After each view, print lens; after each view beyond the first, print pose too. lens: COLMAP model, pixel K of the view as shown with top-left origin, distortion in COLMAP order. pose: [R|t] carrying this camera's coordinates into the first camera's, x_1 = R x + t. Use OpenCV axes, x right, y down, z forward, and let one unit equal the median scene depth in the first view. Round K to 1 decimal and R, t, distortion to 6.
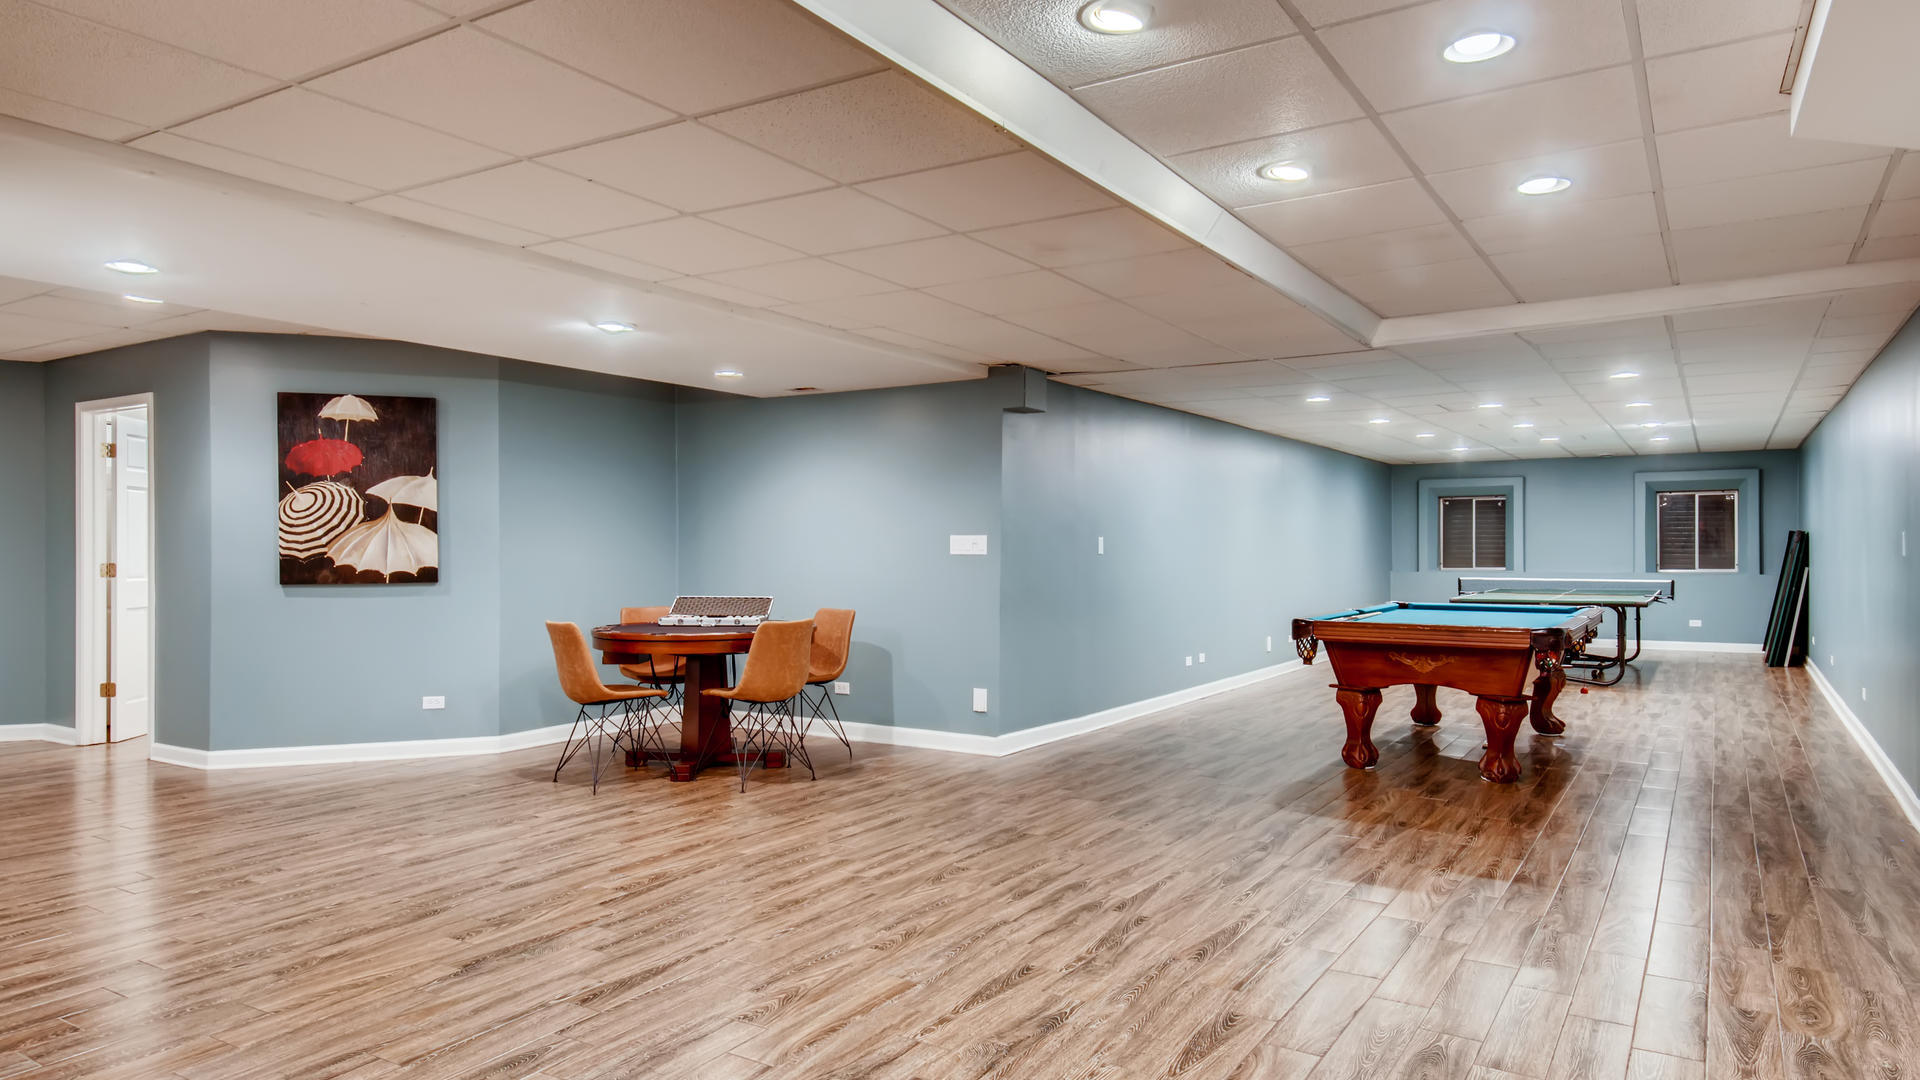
lens RADIAL K [[1189.4, 0, 945.7], [0, 1189.4, 548.5], [0, 0, 1]] dist [0.009800, -0.015537]
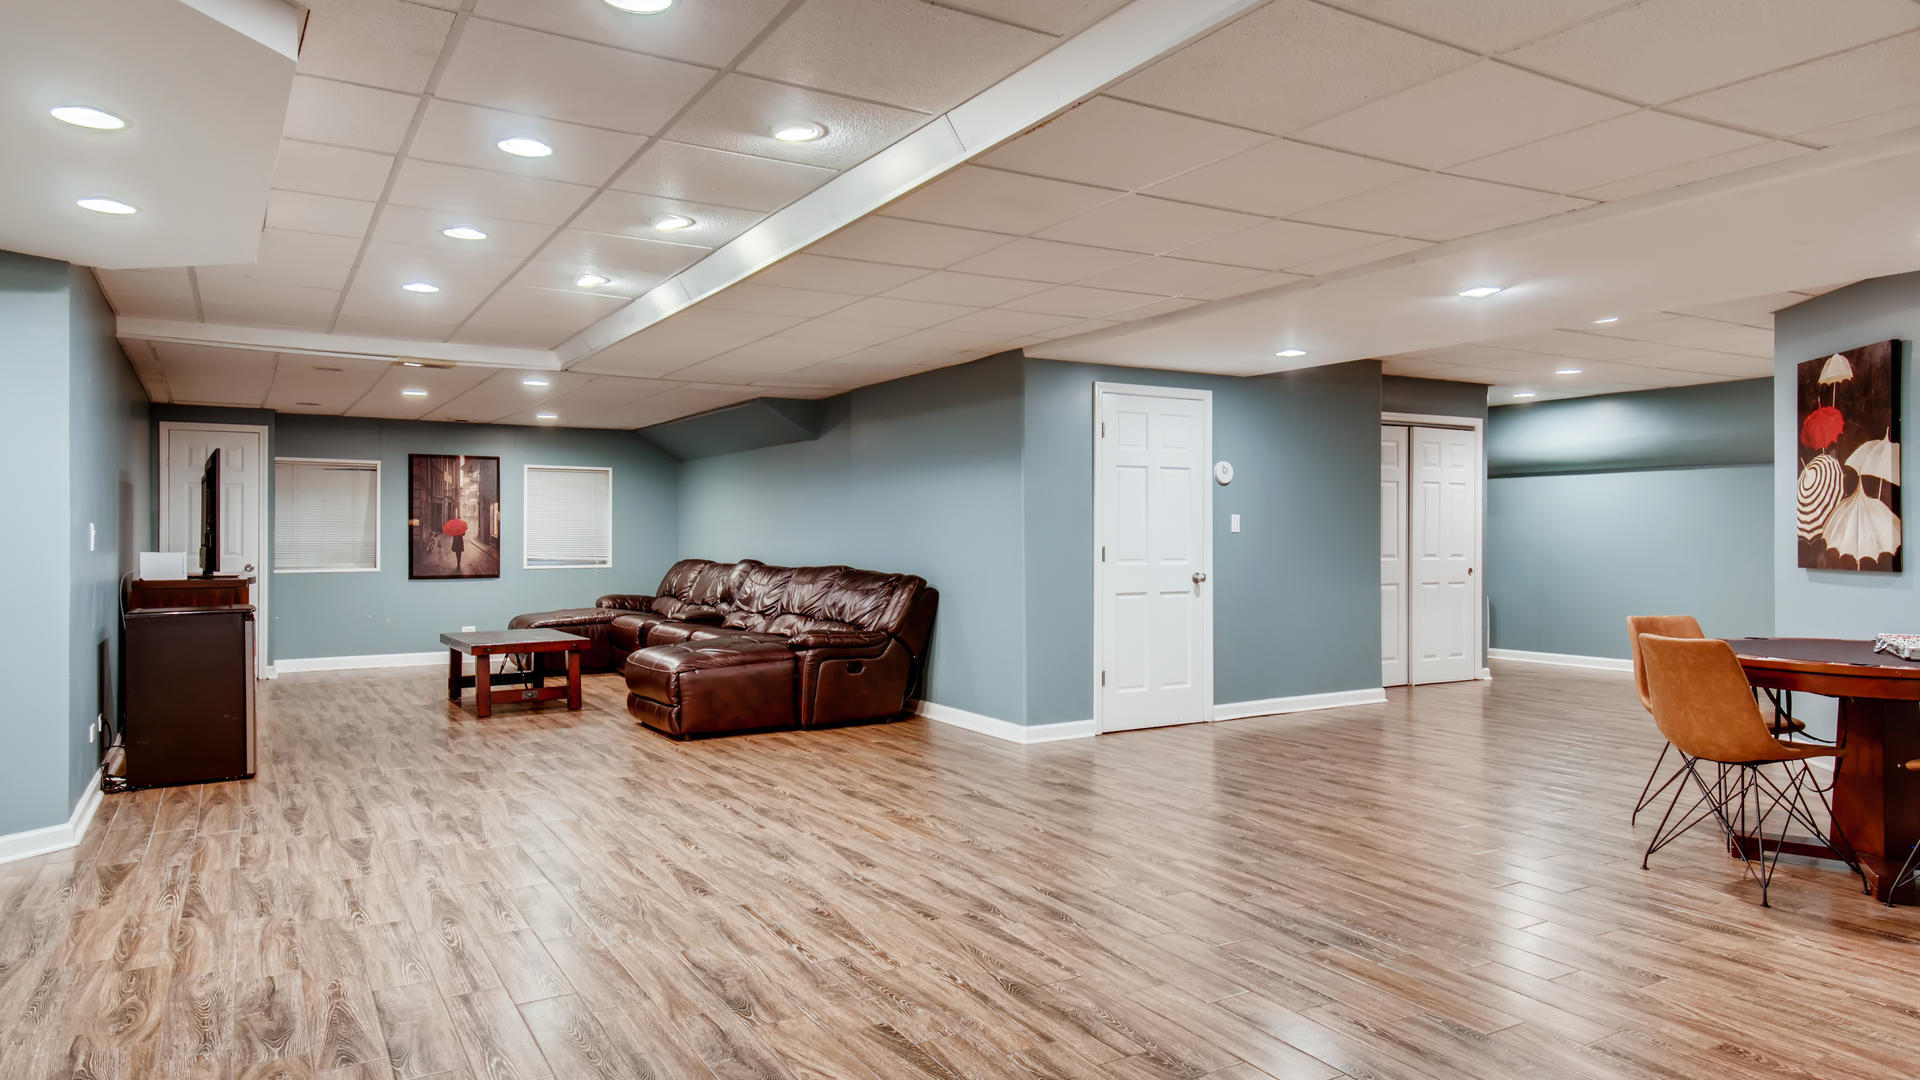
lens RADIAL K [[1189.4, 0, 948.1], [0, 1189.4, 526.7], [0, 0, 1]] dist [0.009800, -0.015537]
pose [[-0.447260, 0.001362, -0.894403, 1.006600], [-0.002748, 0.999992, 0.002897, -0.004929], [0.894400, 0.003754, -0.447252, 1.429560]]
